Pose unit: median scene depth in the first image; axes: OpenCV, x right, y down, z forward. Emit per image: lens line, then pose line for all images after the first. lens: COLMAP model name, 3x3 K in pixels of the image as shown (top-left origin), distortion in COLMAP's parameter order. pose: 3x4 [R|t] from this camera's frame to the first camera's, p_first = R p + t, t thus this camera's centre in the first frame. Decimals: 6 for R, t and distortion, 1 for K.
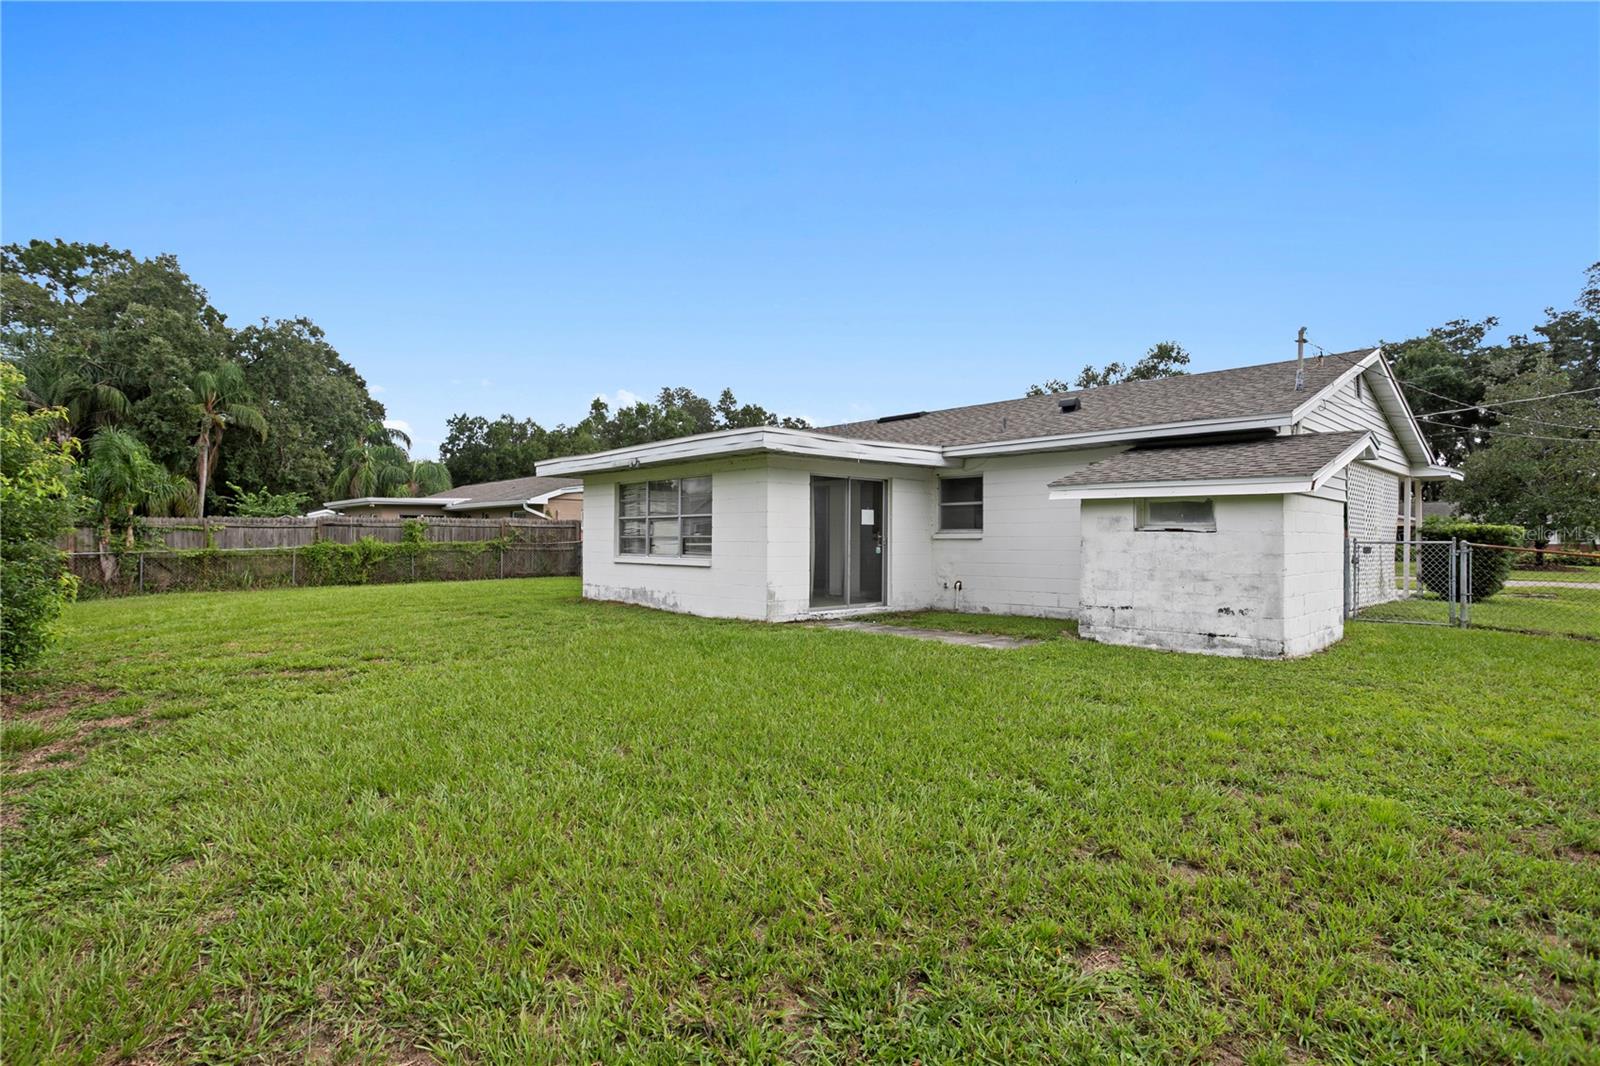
lens RADIAL K [[789.0, 0, 802.6], [0, 789.0, 534.9], [0, 0, 1]] dist [-0.049156, 0.001644]
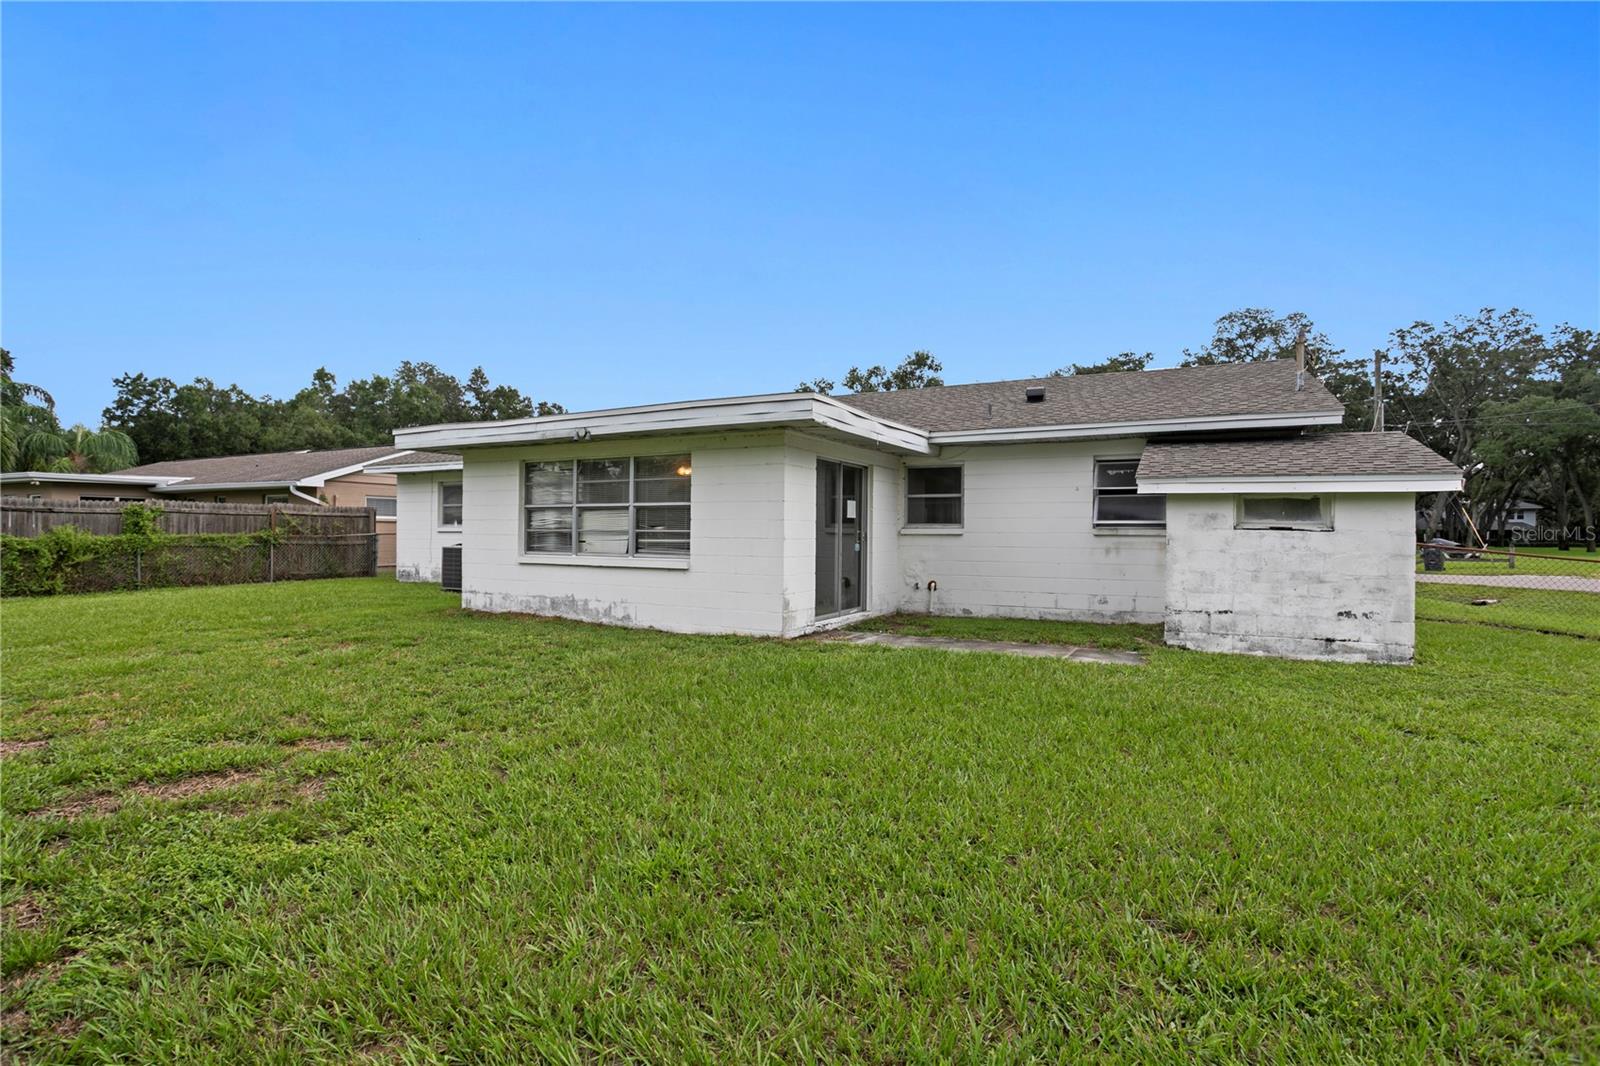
lens RADIAL K [[773.1, 0, 808.7], [0, 773.1, 540.0], [0, 0, 1]] dist [-0.046130, 0.024212]
pose [[0.944746, 0.001232, 0.327801, -0.190675], [-0.006946, 0.999844, 0.016261, -0.001879], [-0.327730, -0.017640, 0.944607, 0.170208]]
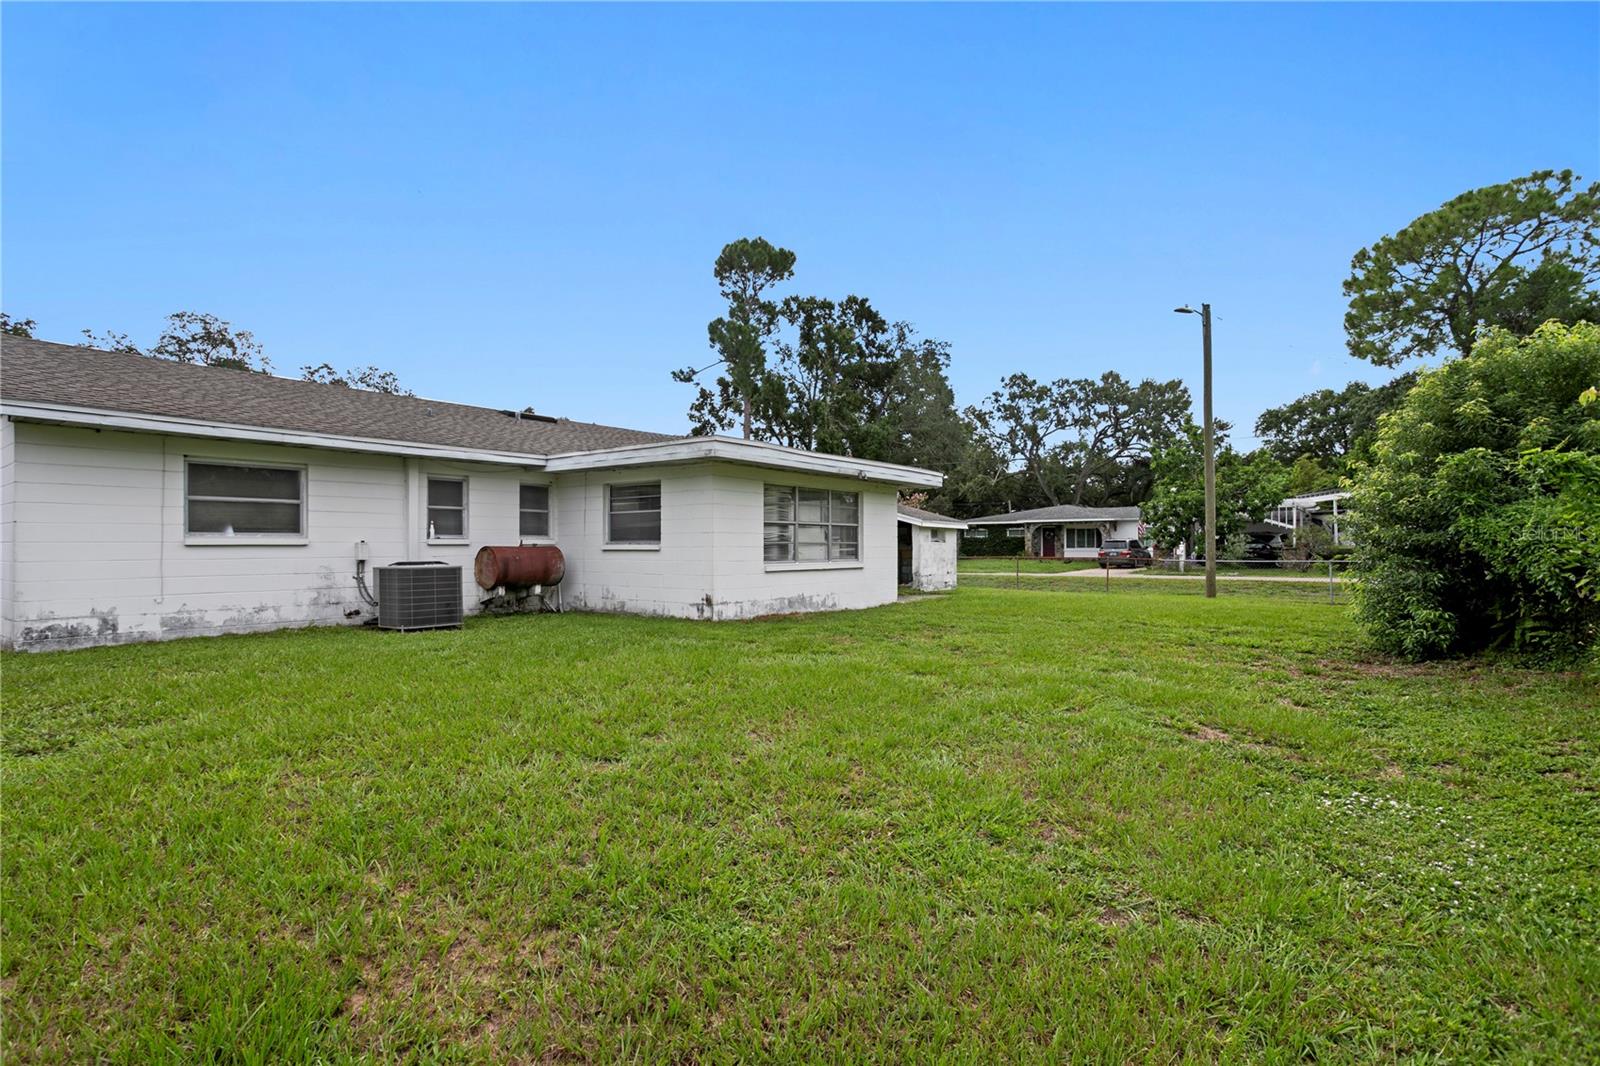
lens RADIAL K [[773.1, 0, 787.2], [0, 773.1, 537.2], [0, 0, 1]] dist [-0.046130, 0.024212]
pose [[-0.157614, 0.013562, 0.987408, -0.955752], [-0.003828, 0.999890, -0.014345, 0.008032], [-0.987493, -0.006041, -0.157545, 0.972601]]
